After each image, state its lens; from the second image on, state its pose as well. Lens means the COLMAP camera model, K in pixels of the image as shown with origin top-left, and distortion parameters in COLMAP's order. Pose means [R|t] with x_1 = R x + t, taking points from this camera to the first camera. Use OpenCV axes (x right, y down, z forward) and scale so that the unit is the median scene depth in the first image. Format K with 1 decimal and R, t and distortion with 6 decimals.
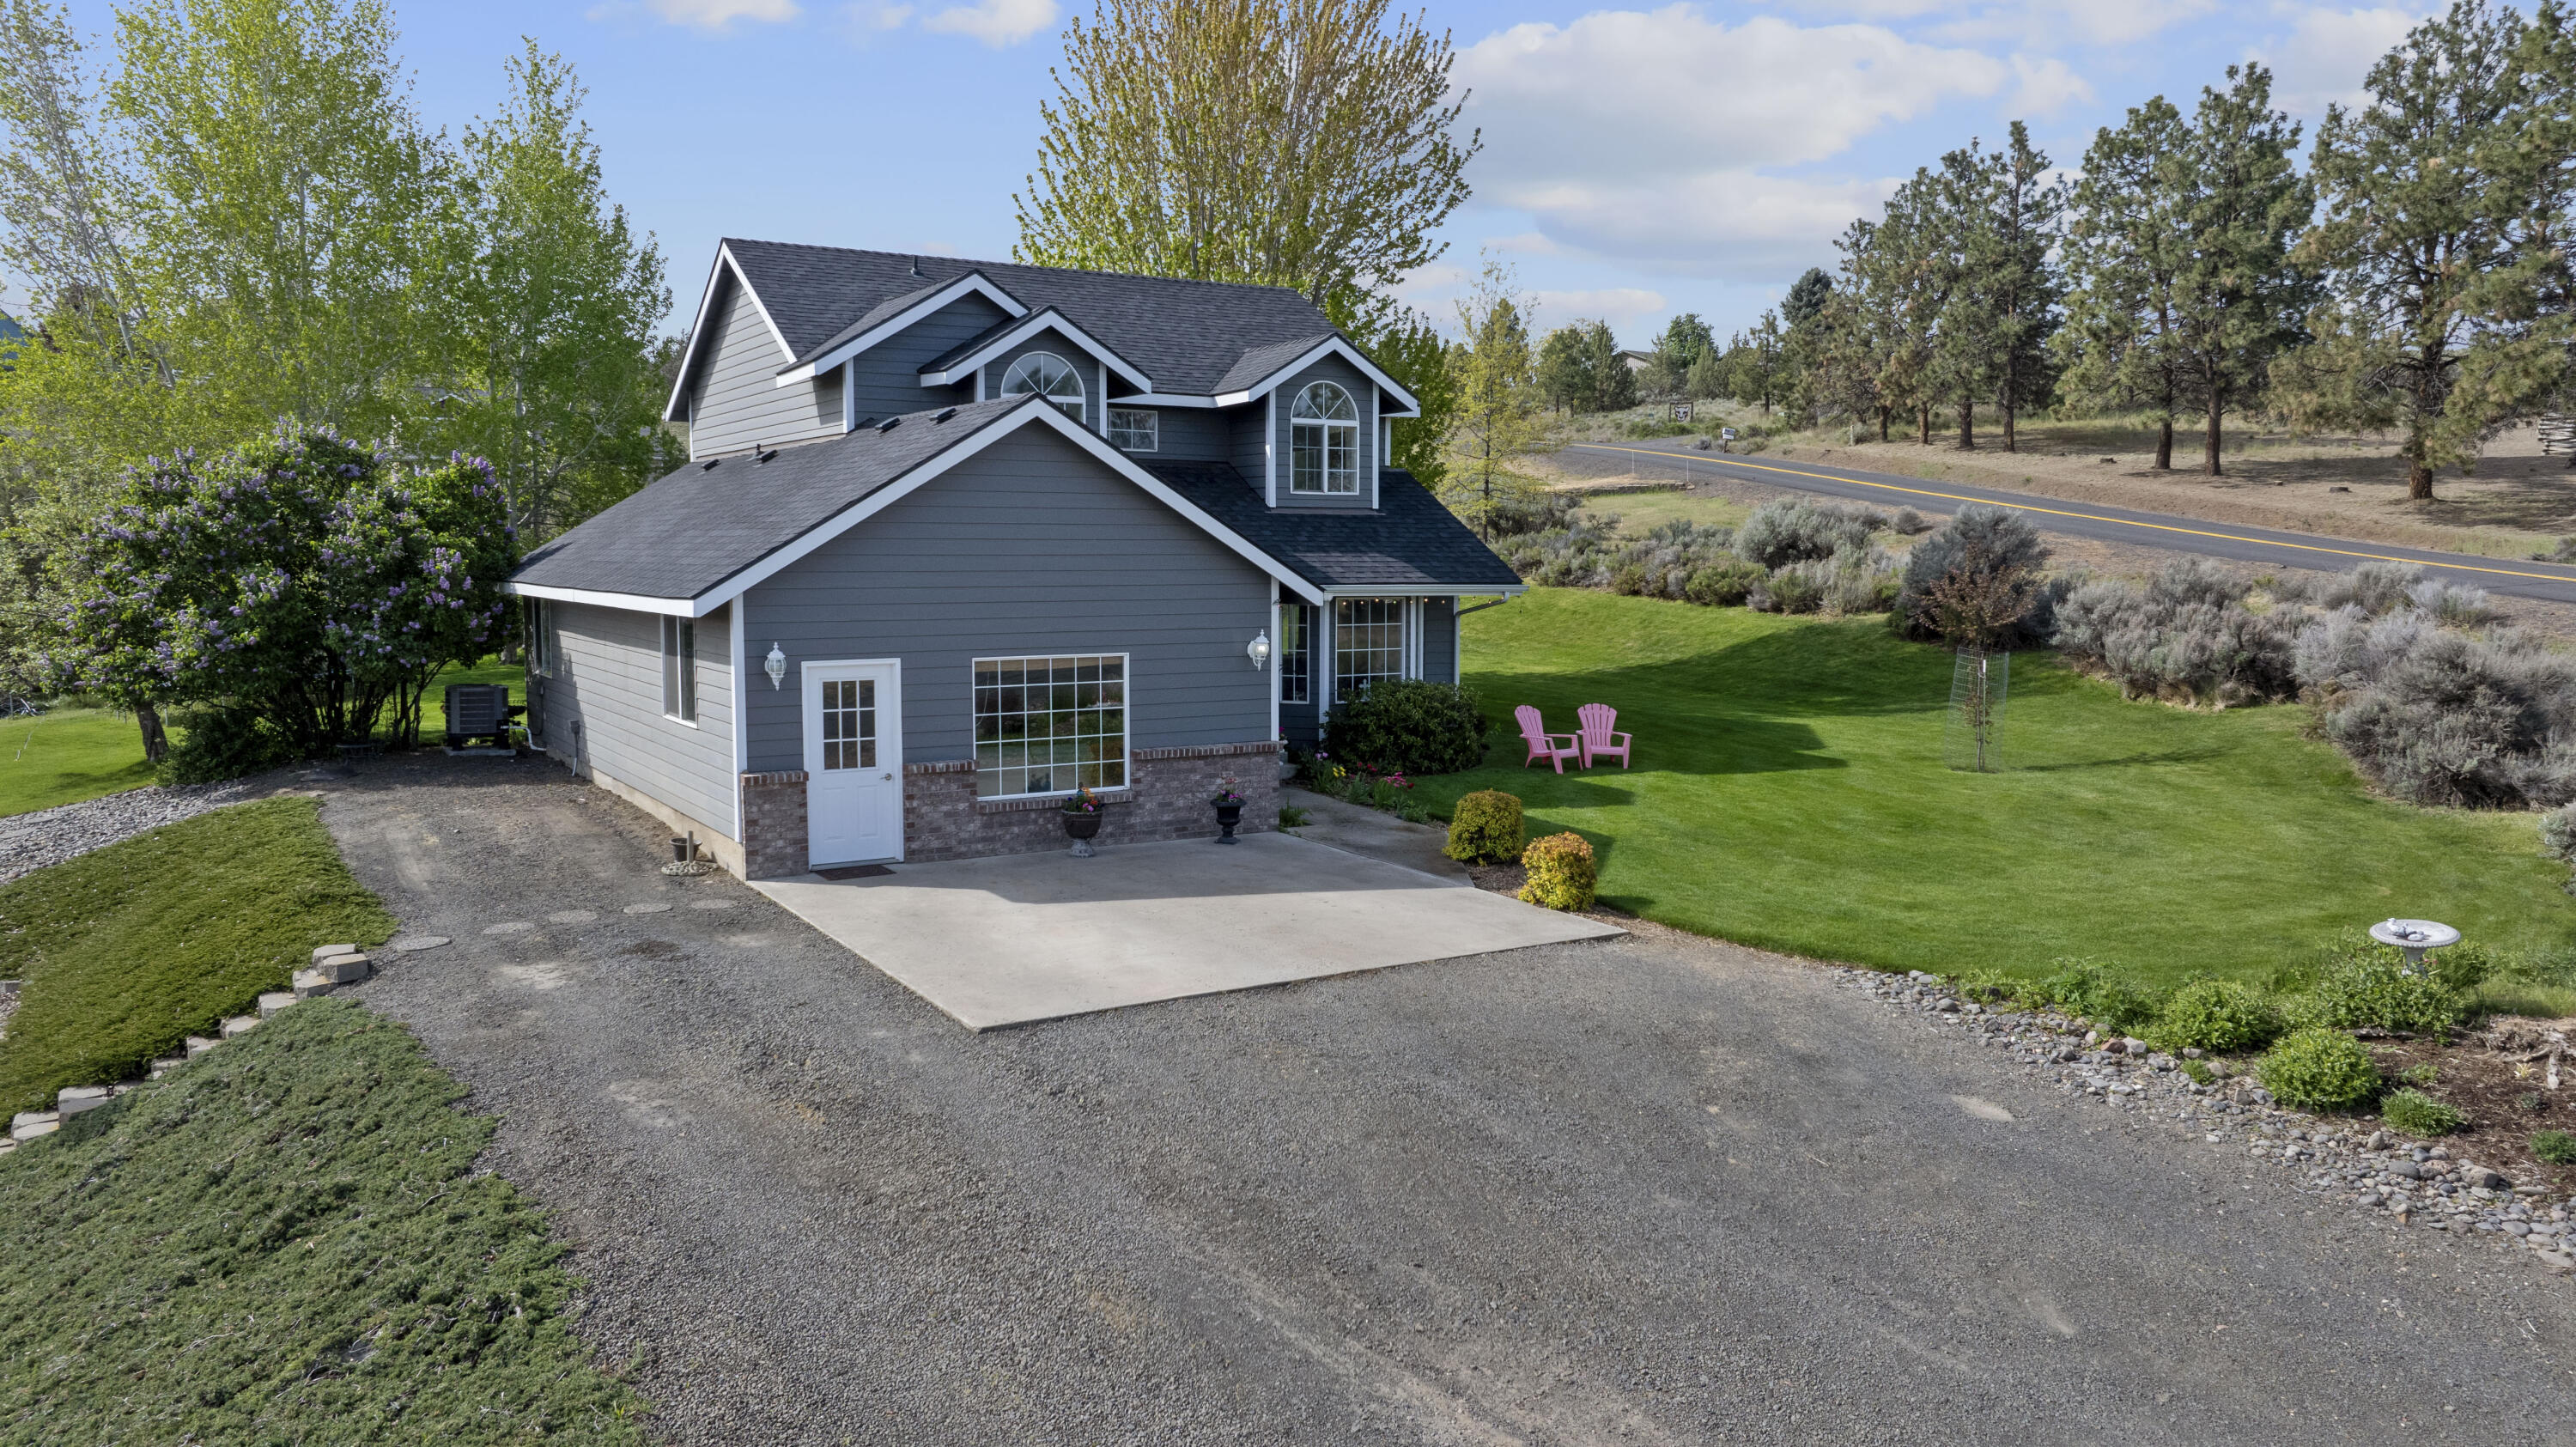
lens RADIAL K [[1802.5, 0, 1308.8], [0, 1802.5, 720.6], [0, 0, 1]] dist [-0.017962, -0.000035]
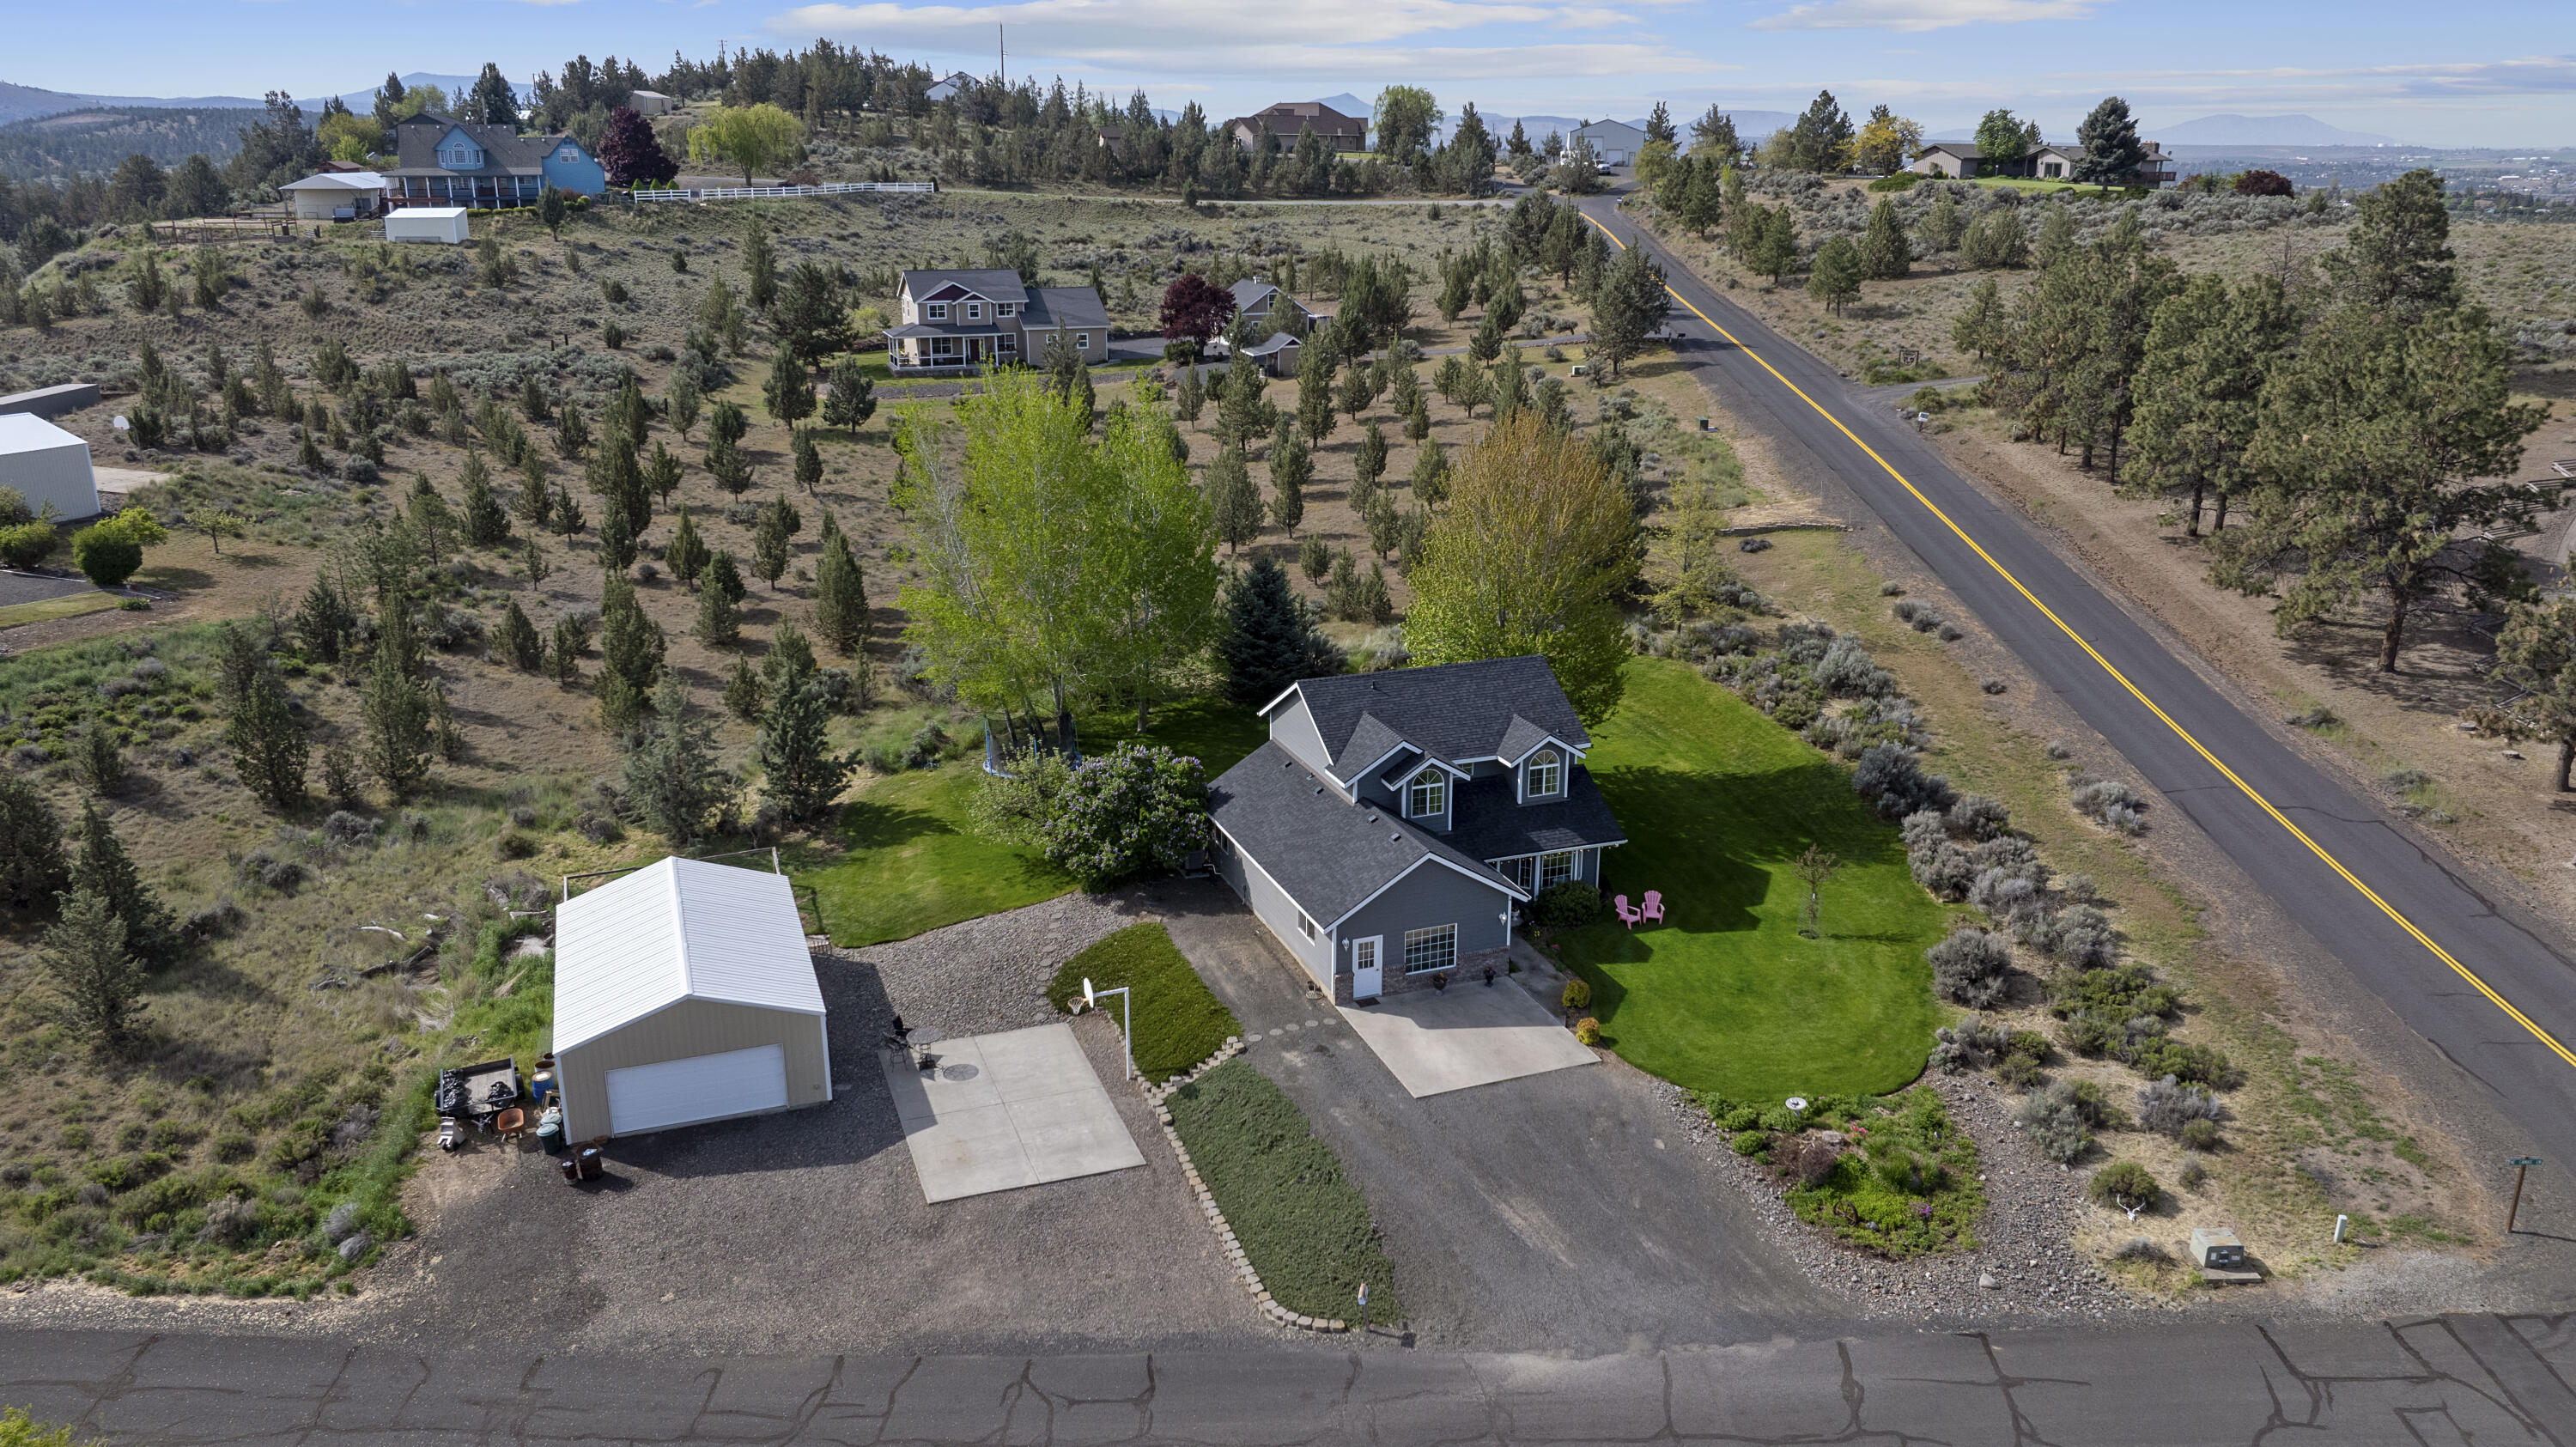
lens RADIAL K [[1802.5, 0, 1308.8], [0, 1802.5, 720.6], [0, 0, 1]] dist [-0.017962, -0.000035]
pose [[0.982887, 0.055301, -0.175711, 0.155709], [-0.016910, 0.976933, 0.212876, -0.962551], [0.183430, -0.206262, 0.961150, -1.753954]]
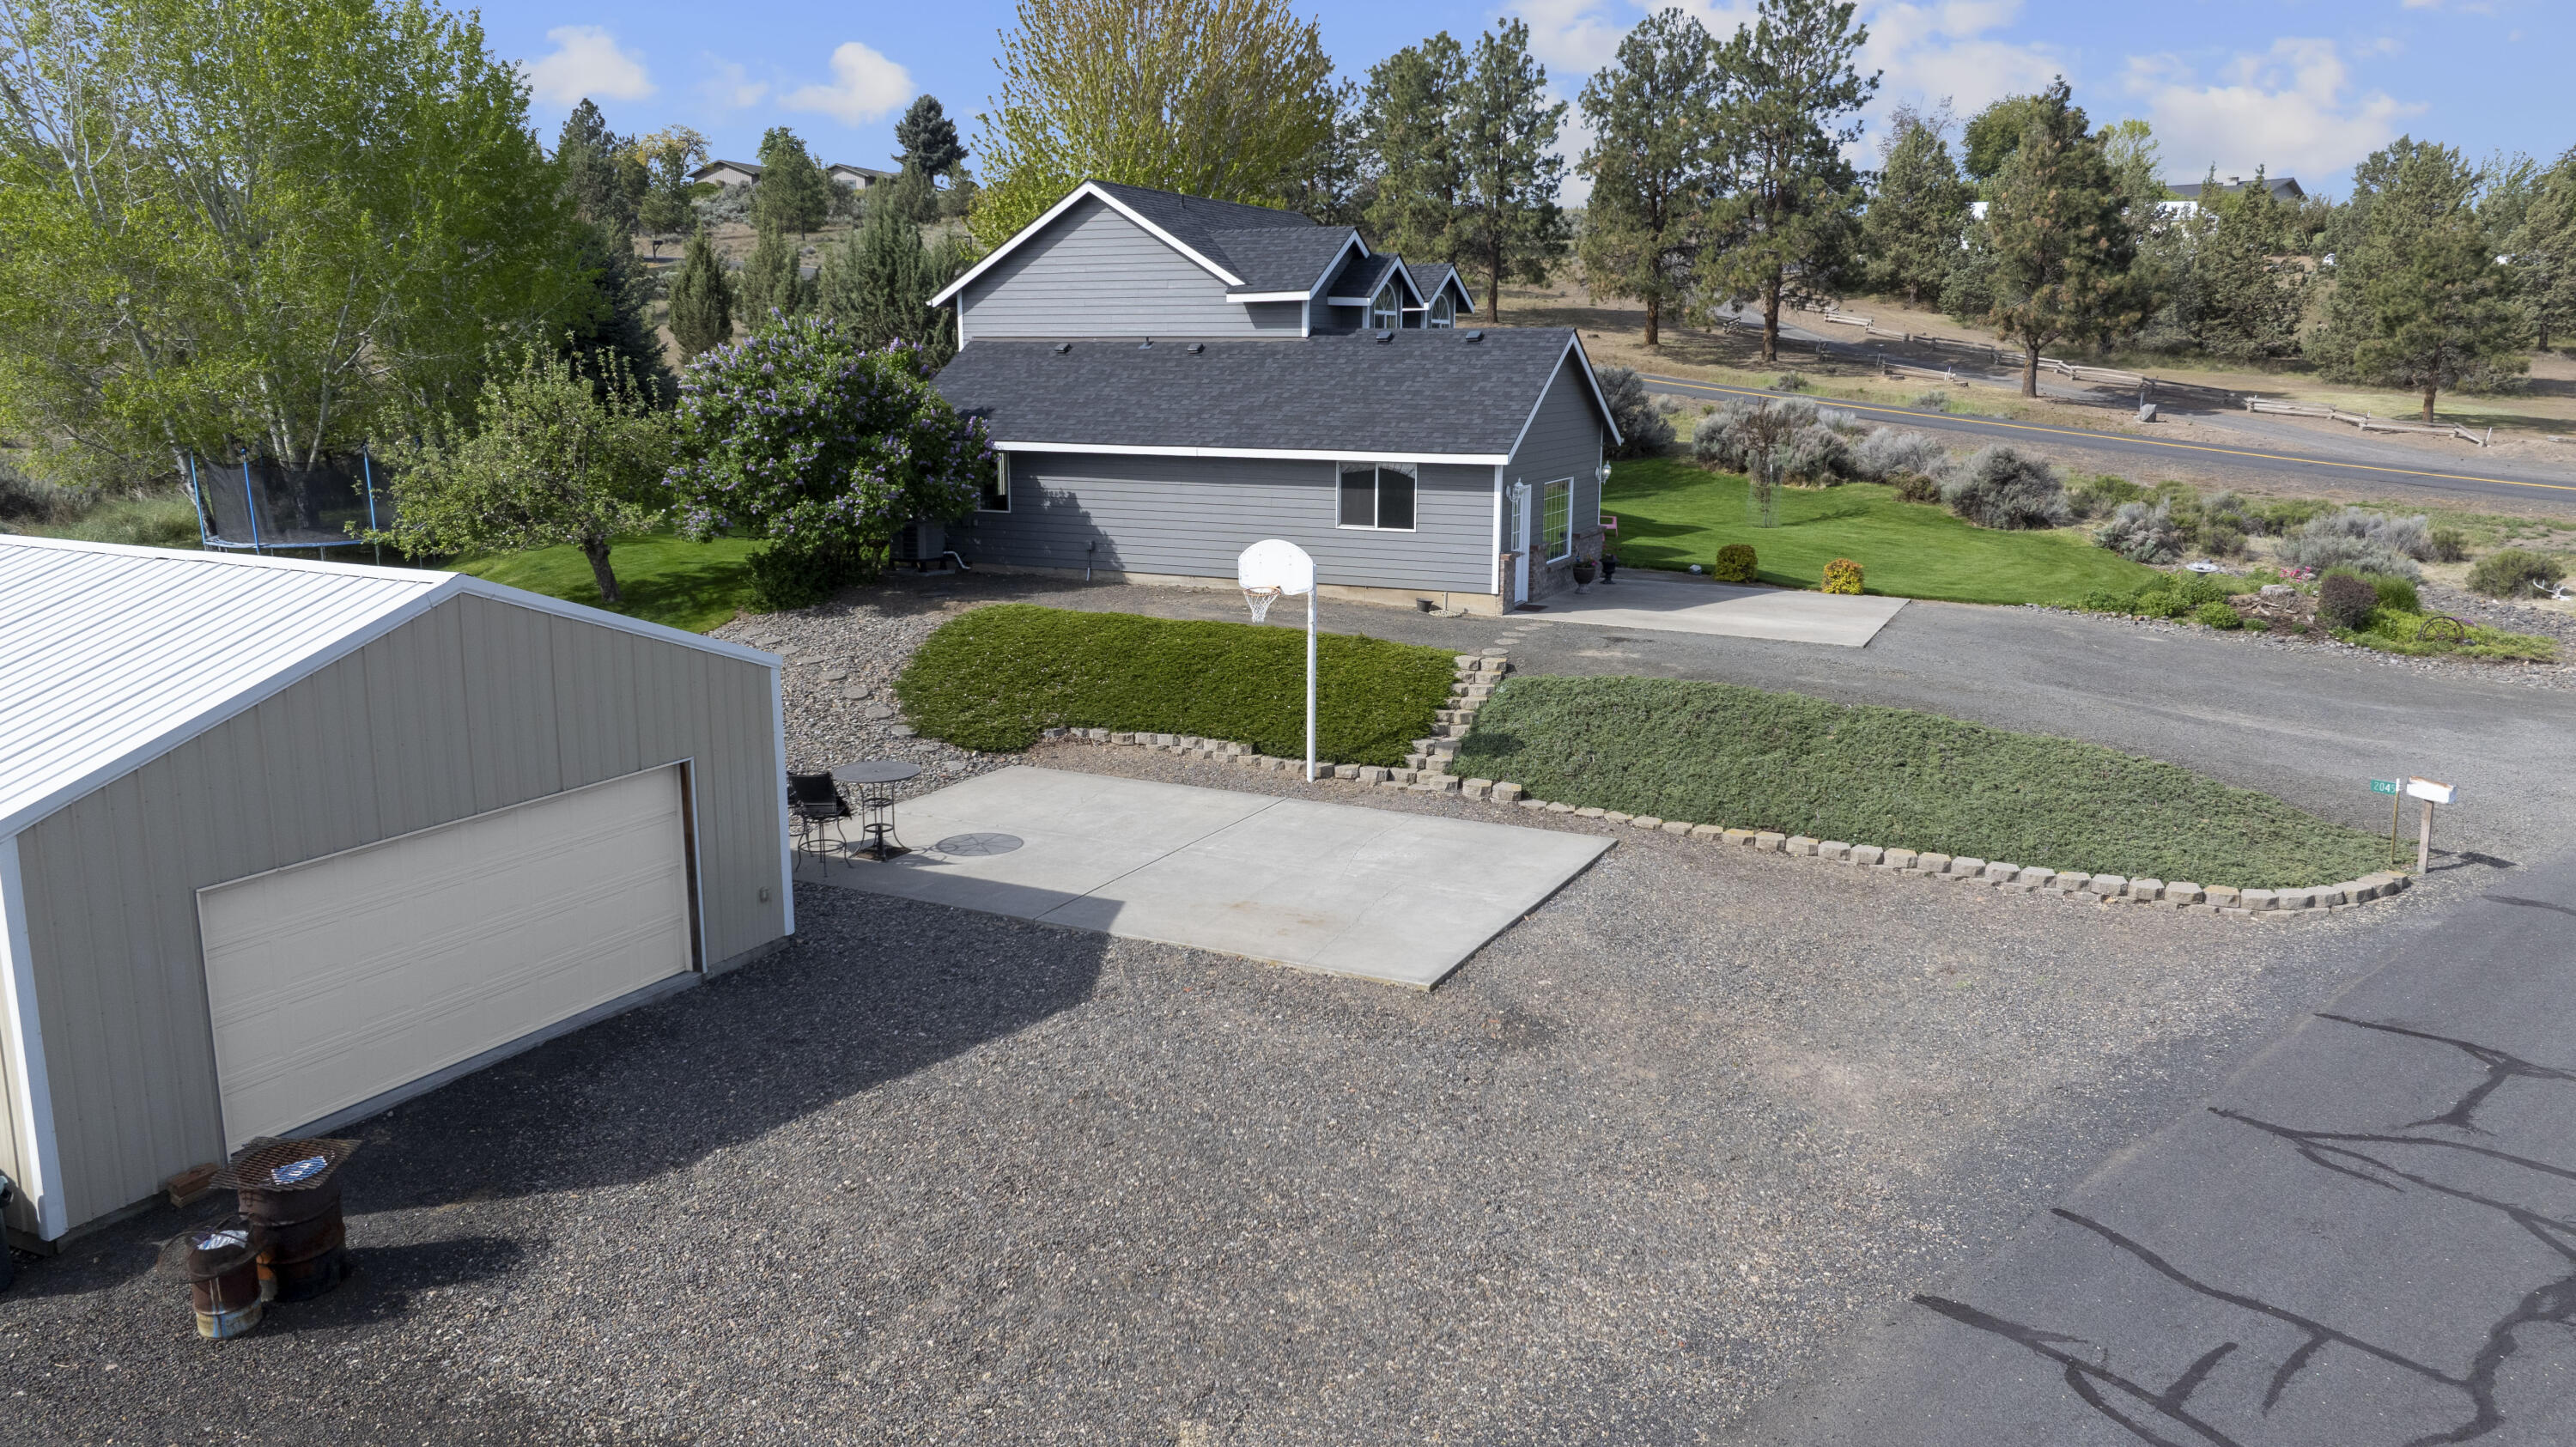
lens RADIAL K [[1802.5, 0, 1308.8], [0, 1802.5, 720.6], [0, 0, 1]] dist [-0.017962, -0.000035]
pose [[0.836547, -0.108604, 0.537023, -1.254301], [0.050630, 0.991287, 0.121602, -0.028454], [-0.545550, -0.074536, 0.834757, -0.320944]]
